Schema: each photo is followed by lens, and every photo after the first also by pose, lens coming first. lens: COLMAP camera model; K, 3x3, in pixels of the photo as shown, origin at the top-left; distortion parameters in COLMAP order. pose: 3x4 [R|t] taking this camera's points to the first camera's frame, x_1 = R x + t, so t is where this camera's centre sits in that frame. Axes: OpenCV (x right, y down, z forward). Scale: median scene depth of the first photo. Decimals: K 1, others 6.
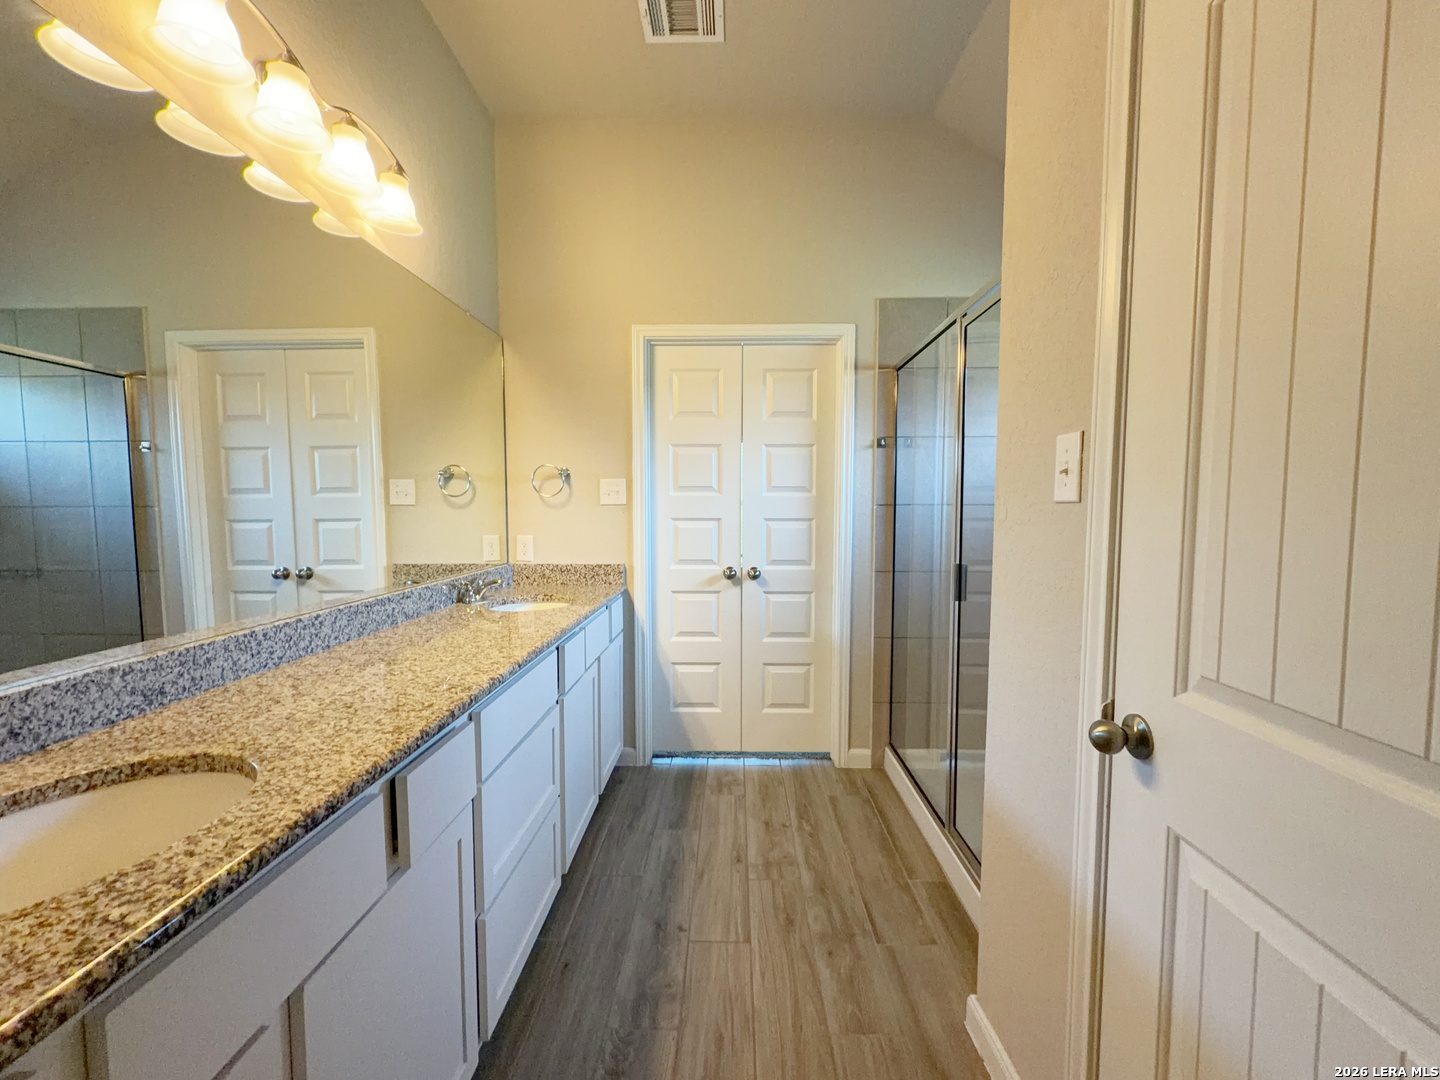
lens RADIAL K [[605.8, 0, 718.4], [0, 605.8, 546.5], [0, 0, 1]] dist [-0.000039, -0.000439]
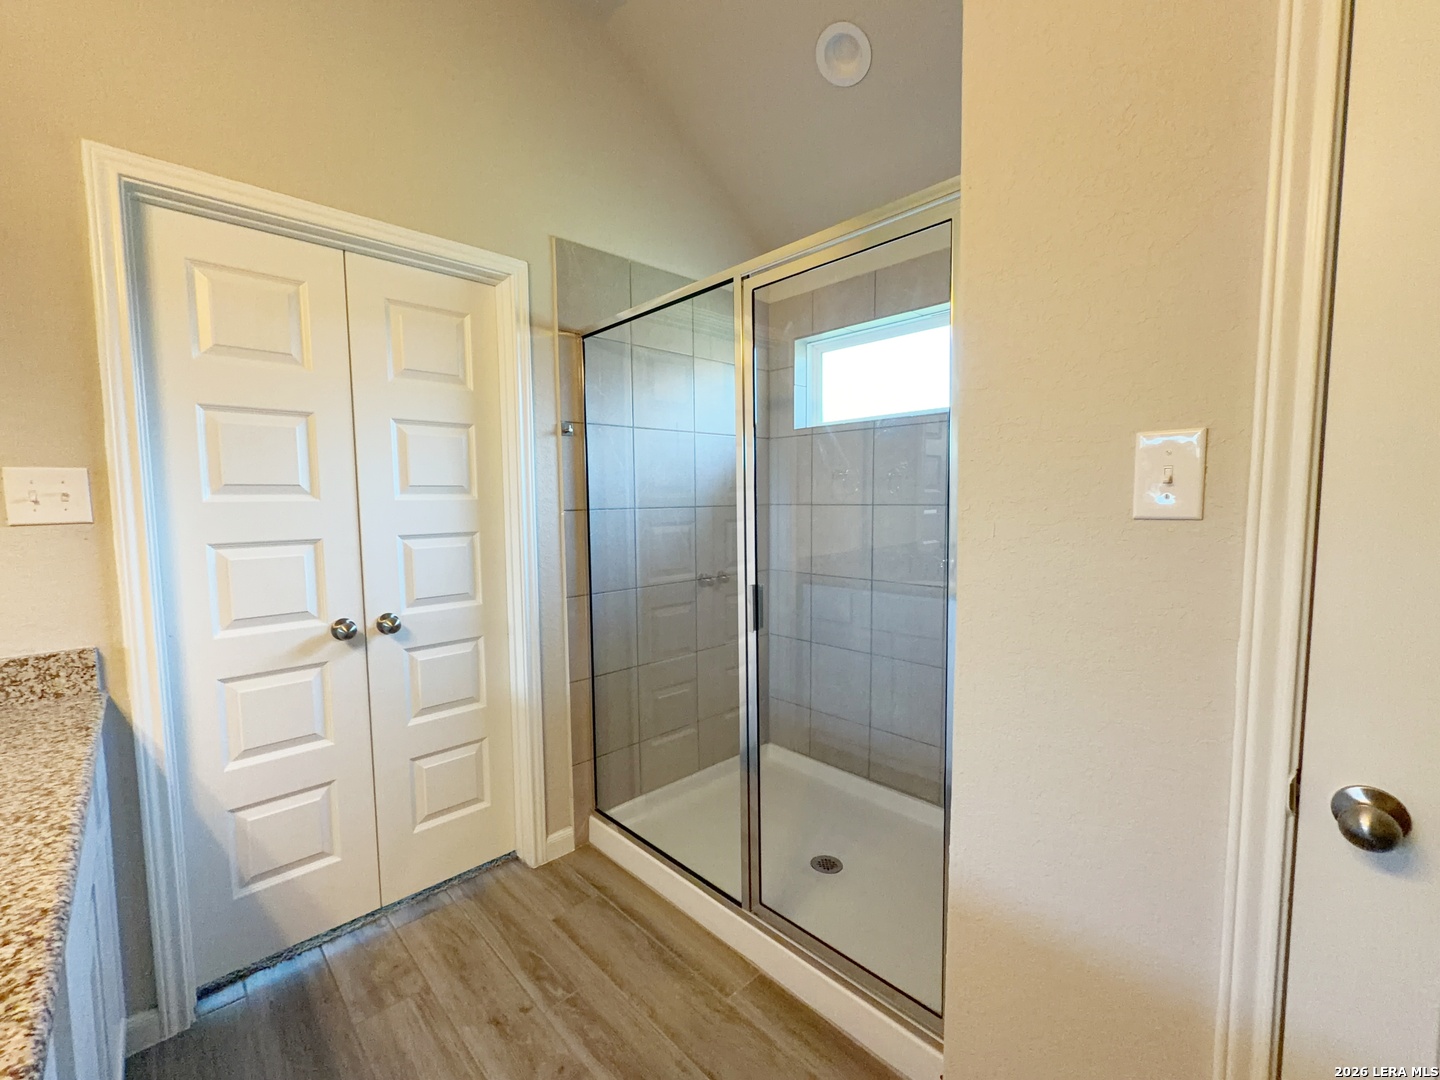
lens RADIAL K [[605.8, 0, 718.4], [0, 605.8, 546.5], [0, 0, 1]] dist [-0.000039, -0.000439]
pose [[0.706976, -0.066370, 0.704116, -0.140597], [0.060426, 0.997615, 0.033364, -0.036733], [-0.704651, 0.018960, 0.709300, 0.319155]]
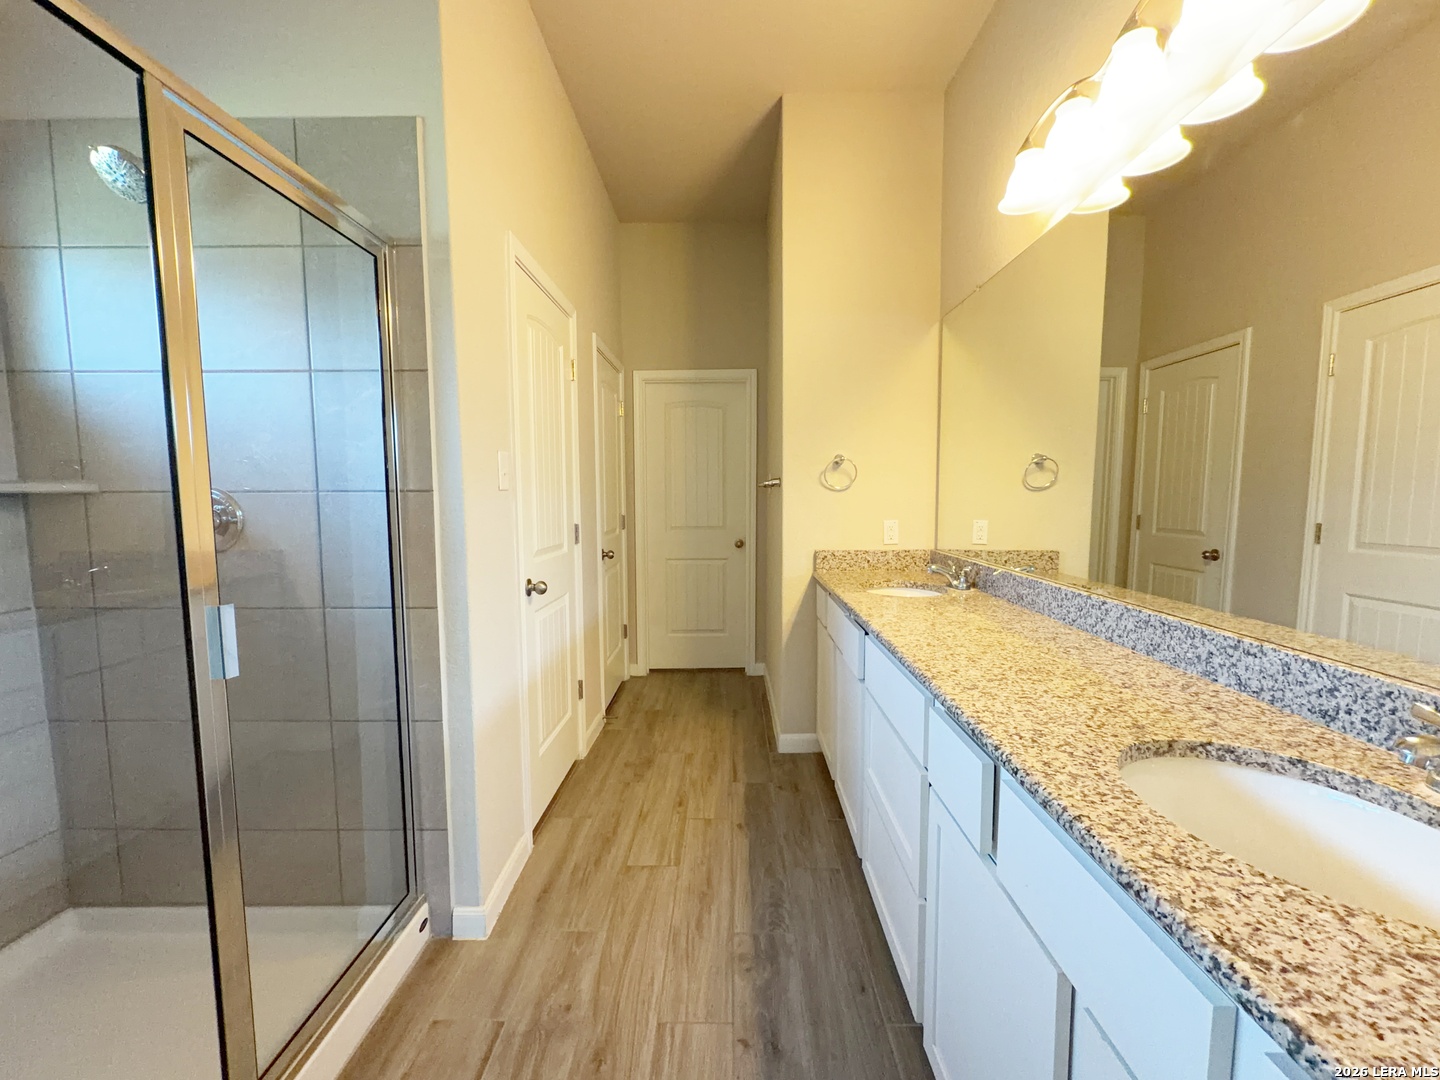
lens RADIAL K [[605.8, 0, 718.4], [0, 605.8, 546.5], [0, 0, 1]] dist [-0.000039, -0.000439]
pose [[-0.999992, 0.003737, -0.001343, -0.018811], [0.003486, 0.988136, 0.153543, -0.067581], [0.001901, 0.153537, -0.988141, 1.041667]]
